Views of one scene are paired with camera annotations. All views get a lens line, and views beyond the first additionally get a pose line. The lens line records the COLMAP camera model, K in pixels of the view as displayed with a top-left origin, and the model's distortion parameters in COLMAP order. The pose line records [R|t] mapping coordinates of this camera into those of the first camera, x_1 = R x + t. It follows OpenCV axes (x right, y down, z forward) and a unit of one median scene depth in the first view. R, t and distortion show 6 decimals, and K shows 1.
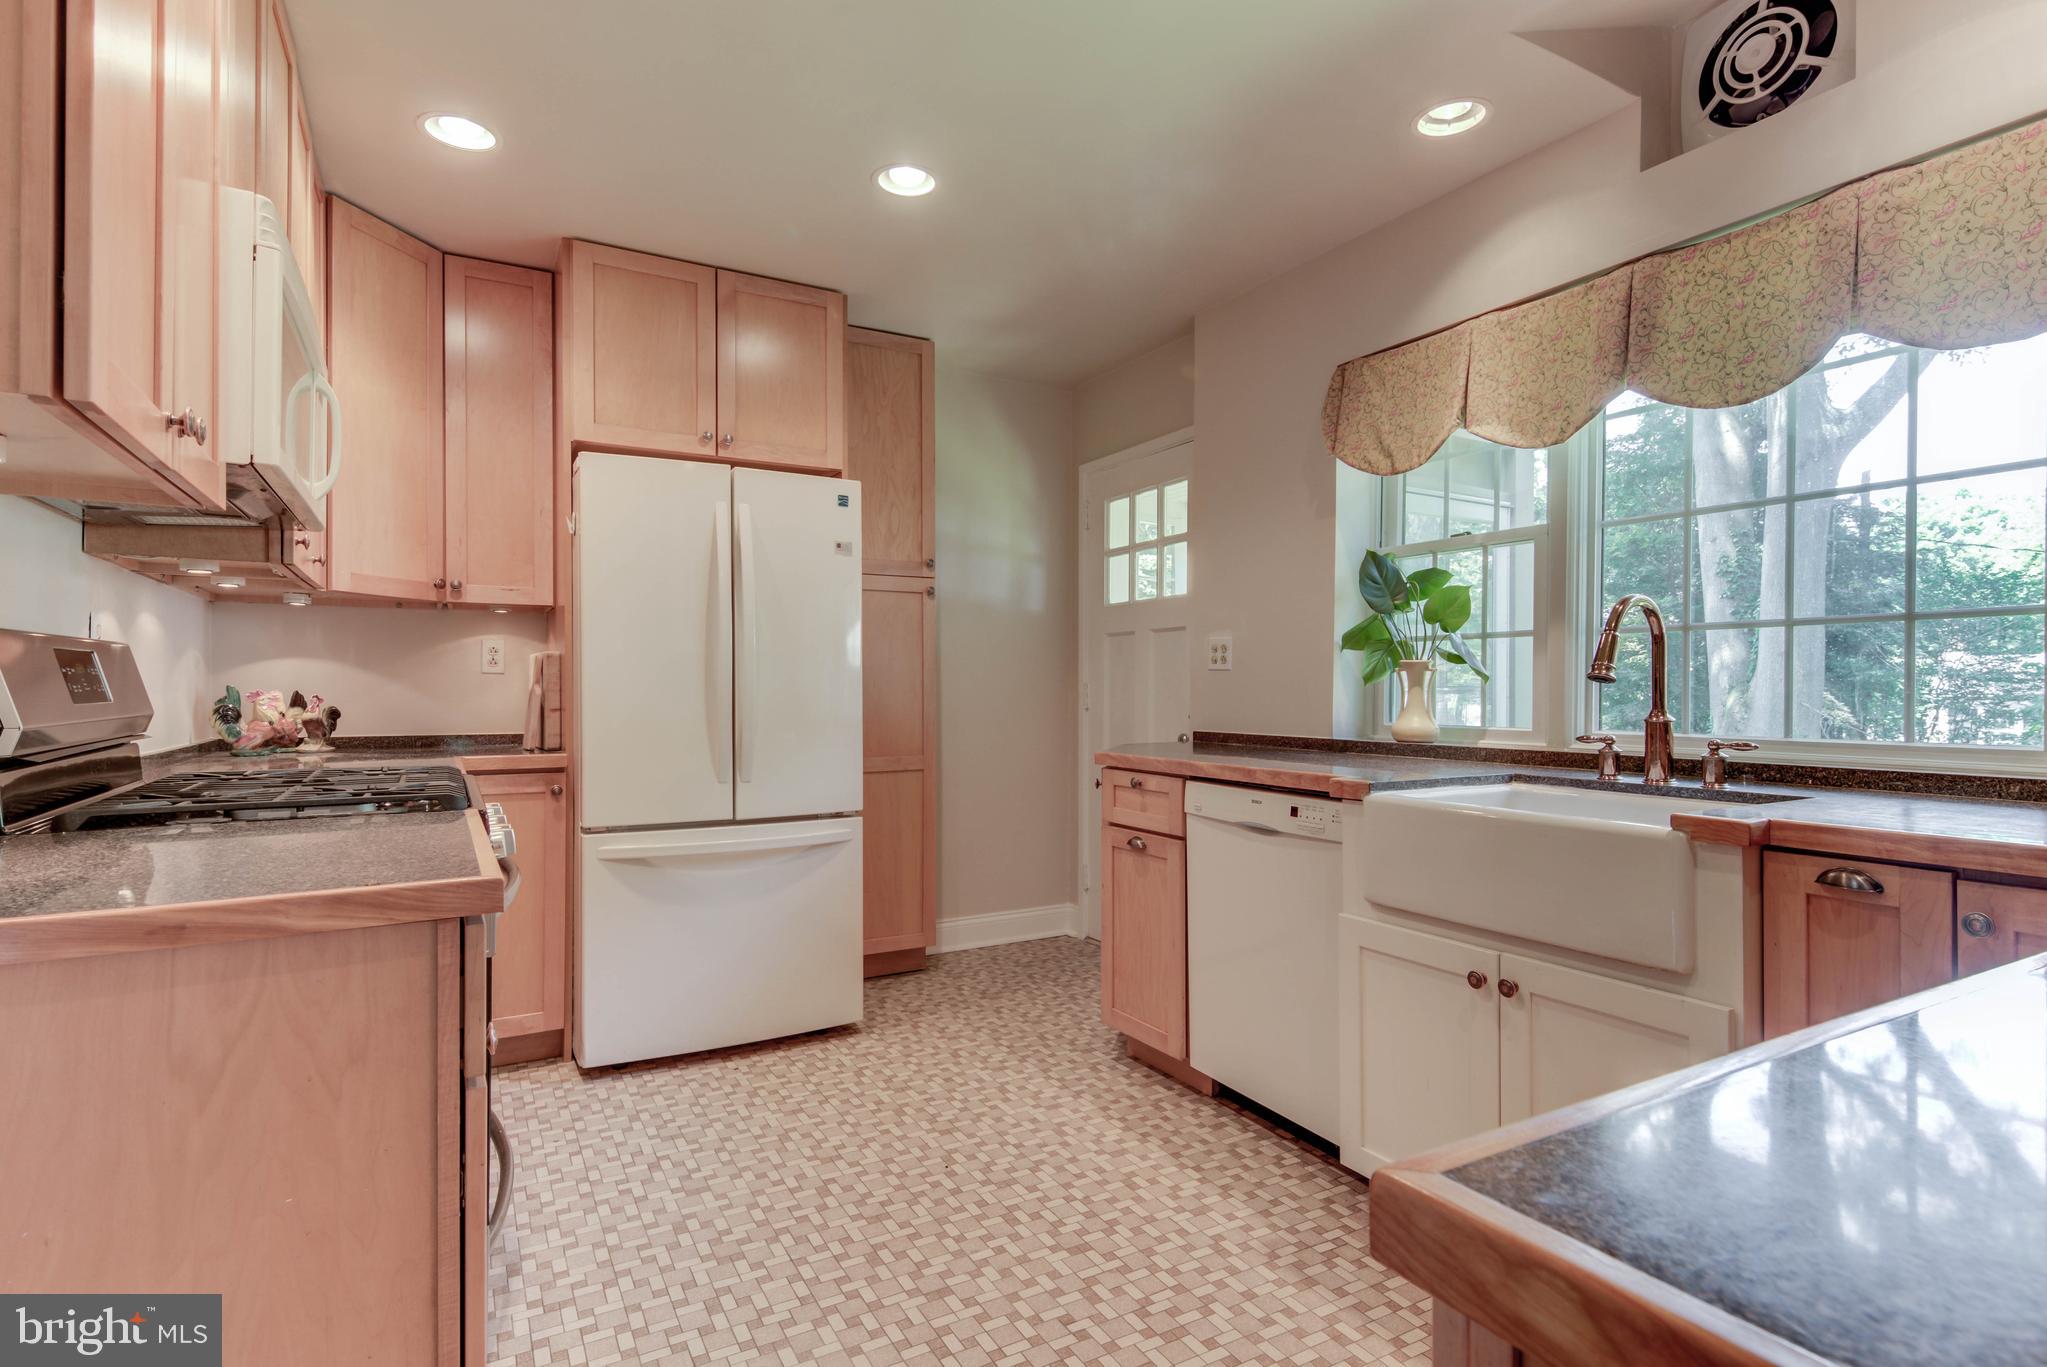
lens RADIAL K [[1026.6, 0, 1028.1], [0, 1026.6, 690.4], [0, 0, 1]] dist [0.021369, -0.008400]
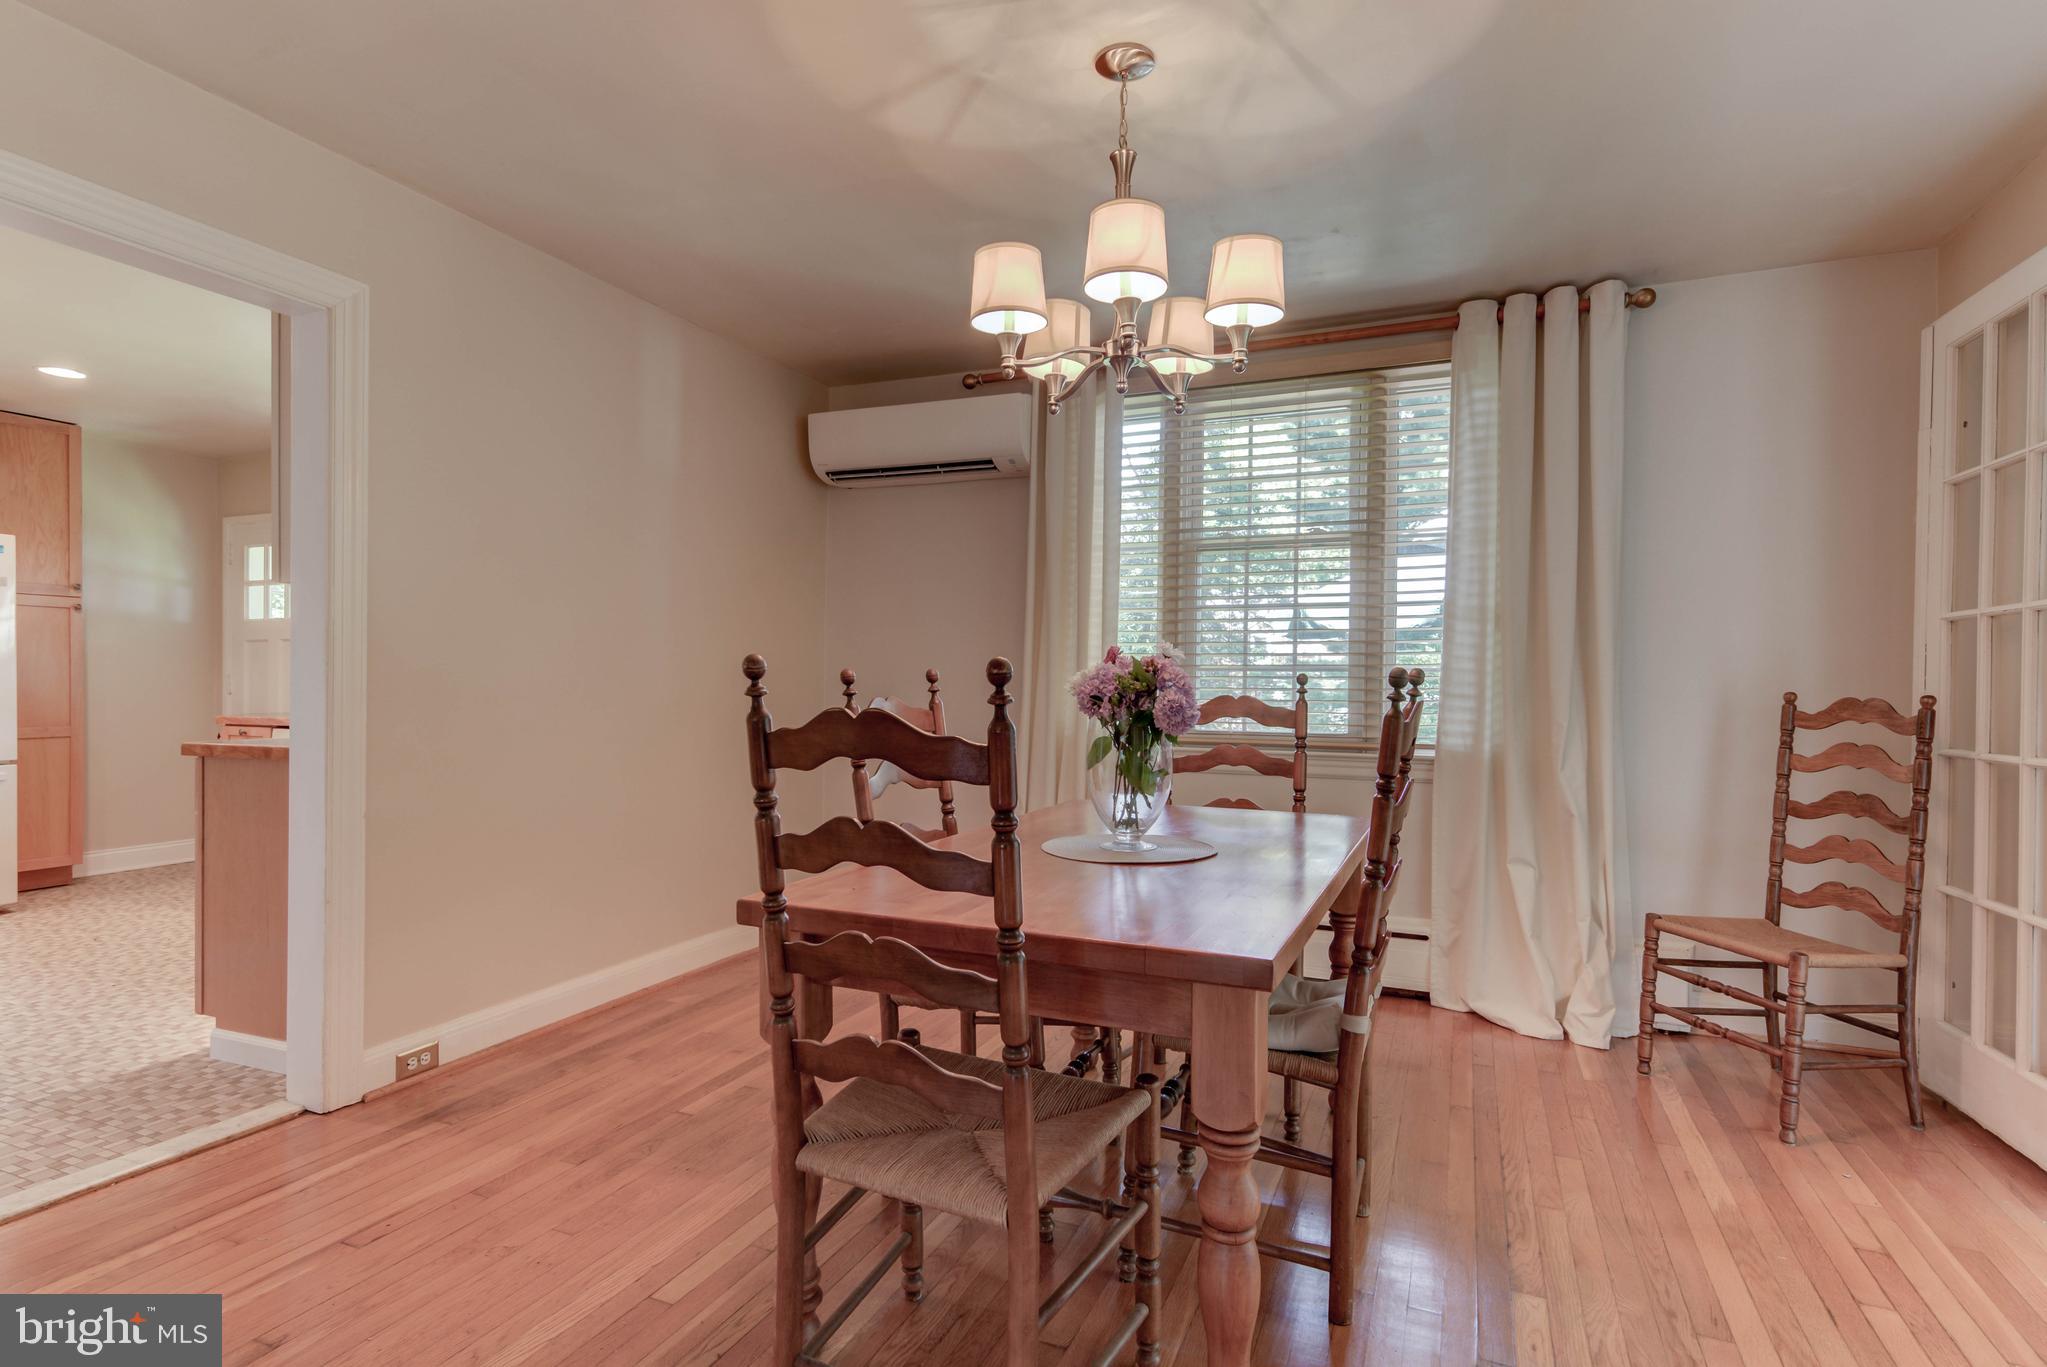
lens RADIAL K [[1026.6, 0, 1023.1], [0, 1026.6, 693.3], [0, 0, 1]] dist [0.021369, -0.008400]
pose [[0.793727, 0.000594, 0.608273, 0.092120], [-0.005217, 0.999969, 0.005831, 0.007029], [-0.608251, -0.007802, 0.793706, -1.265676]]
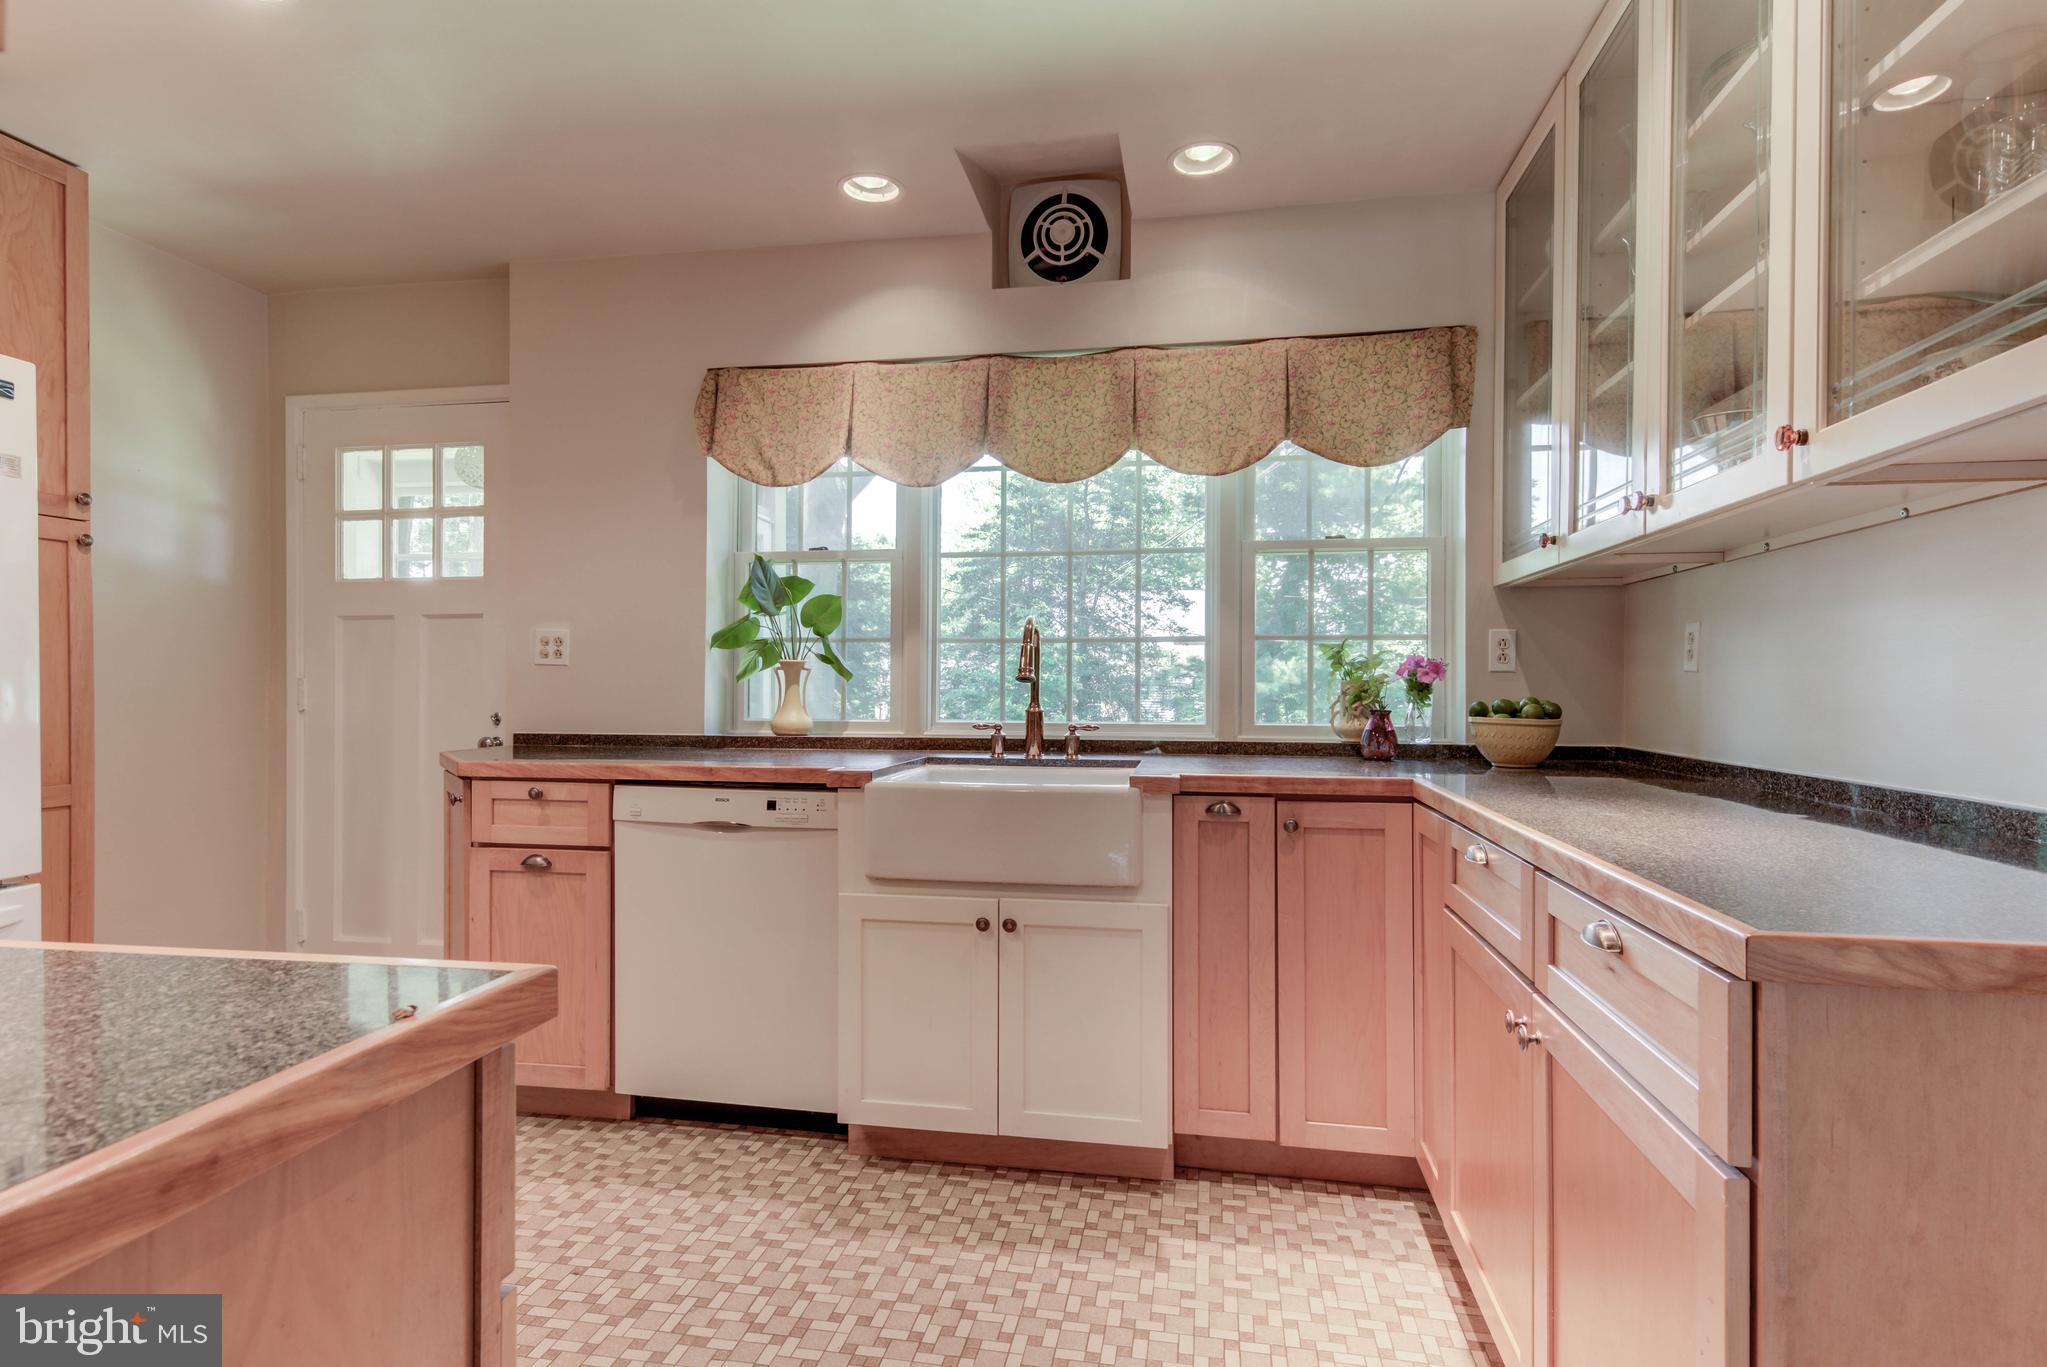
lens RADIAL K [[1026.6, 0, 1027.2], [0, 1026.6, 689.2], [0, 0, 1]] dist [0.021369, -0.008400]
pose [[0.637919, -0.001760, 0.770101, -0.322499], [-0.001038, 0.999995, 0.003146, -0.002344], [-0.770102, -0.002806, 0.637914, 0.122556]]
